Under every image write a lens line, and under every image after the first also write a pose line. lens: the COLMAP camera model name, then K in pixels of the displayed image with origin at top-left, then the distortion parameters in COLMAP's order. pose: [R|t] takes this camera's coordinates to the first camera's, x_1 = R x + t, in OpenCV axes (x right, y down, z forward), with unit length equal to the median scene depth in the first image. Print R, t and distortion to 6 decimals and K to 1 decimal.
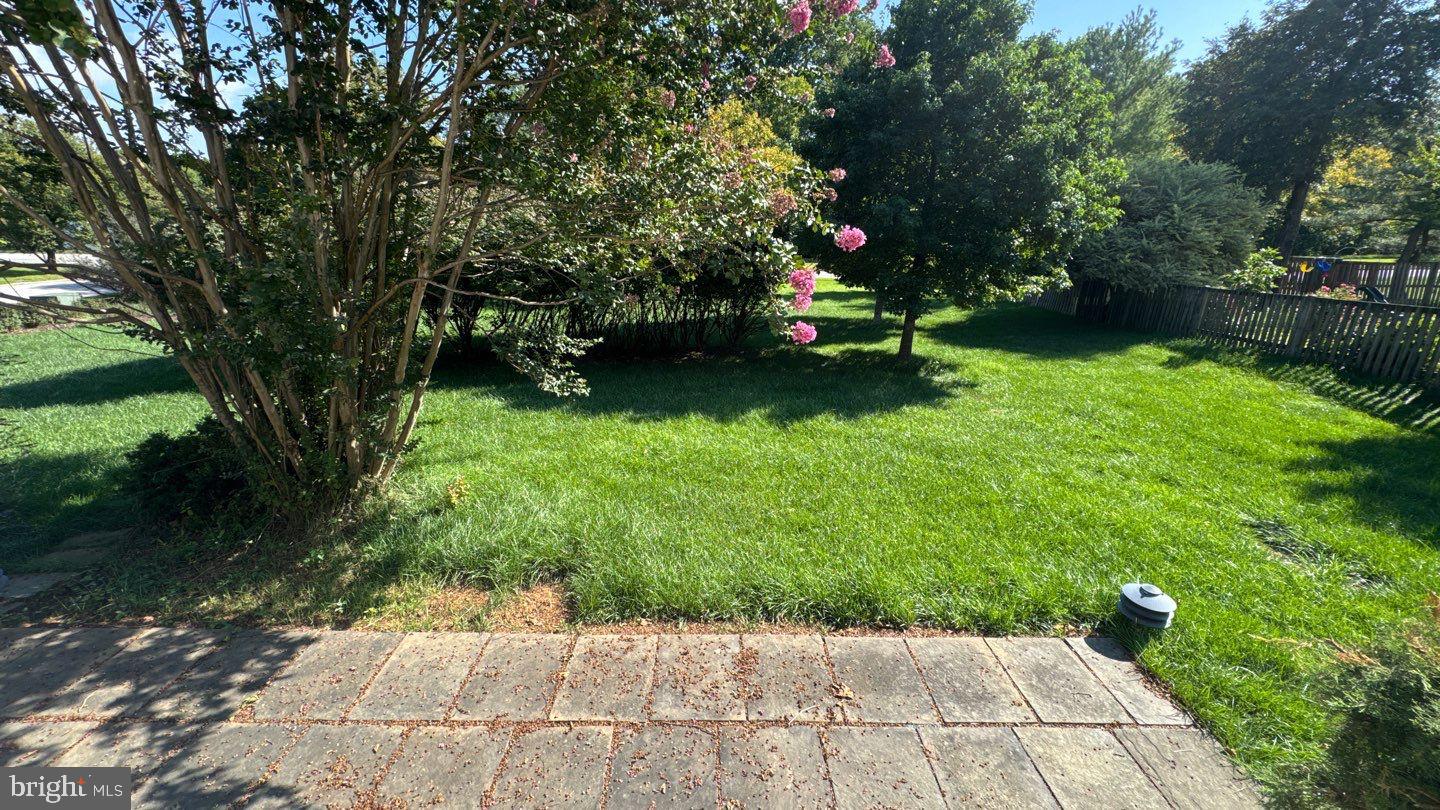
lens RADIAL K [[571.3, 0, 725.5], [0, 571.3, 404.7], [0, 0, 1]] dist [-0.000751, 0.000257]
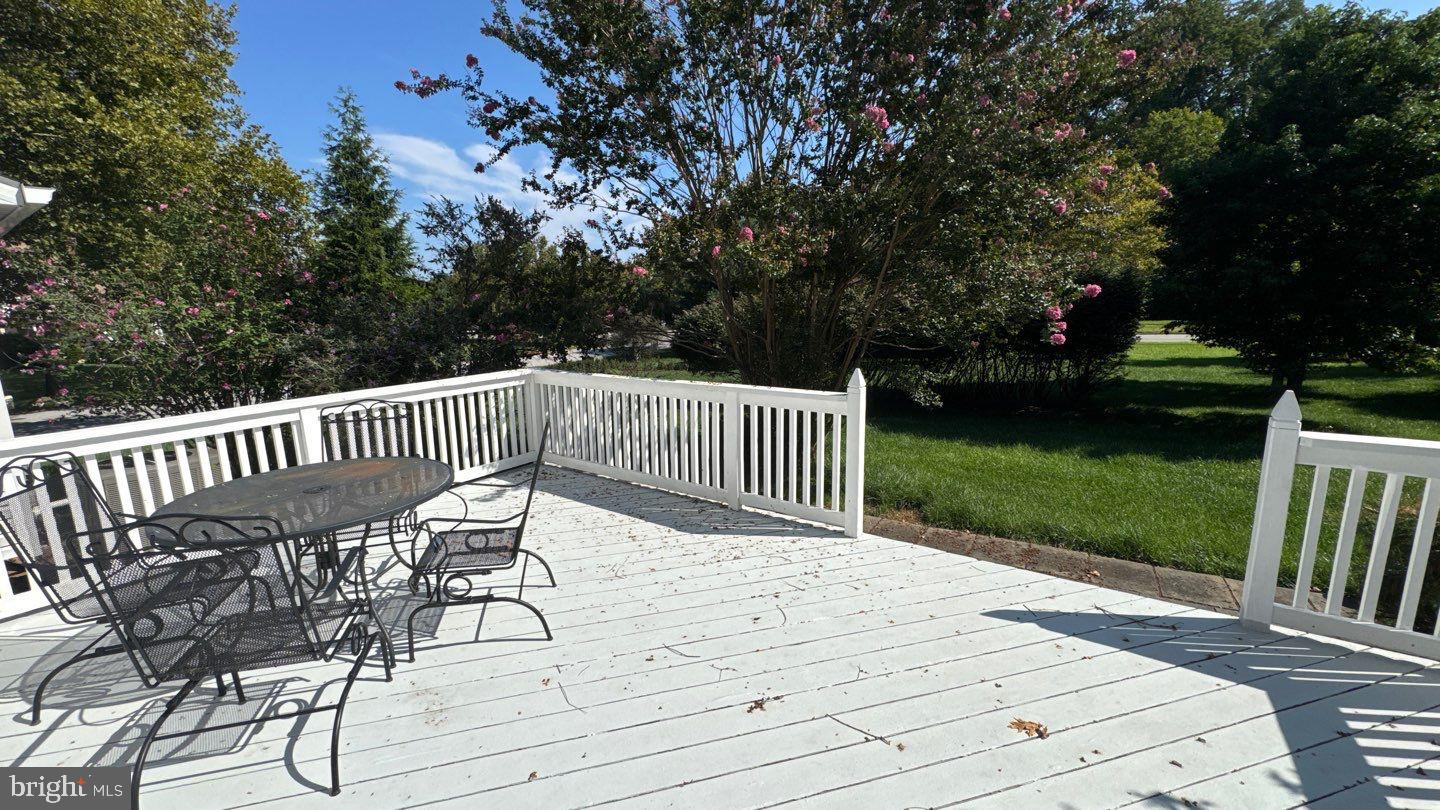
lens RADIAL K [[571.3, 0, 725.5], [0, 571.3, 404.7], [0, 0, 1]] dist [-0.000751, 0.000257]
pose [[0.841890, 0.050871, -0.537247, 0.064329], [-0.112089, 0.990319, -0.081876, 0.101829], [0.527881, 0.129150, 0.839442, -0.385832]]
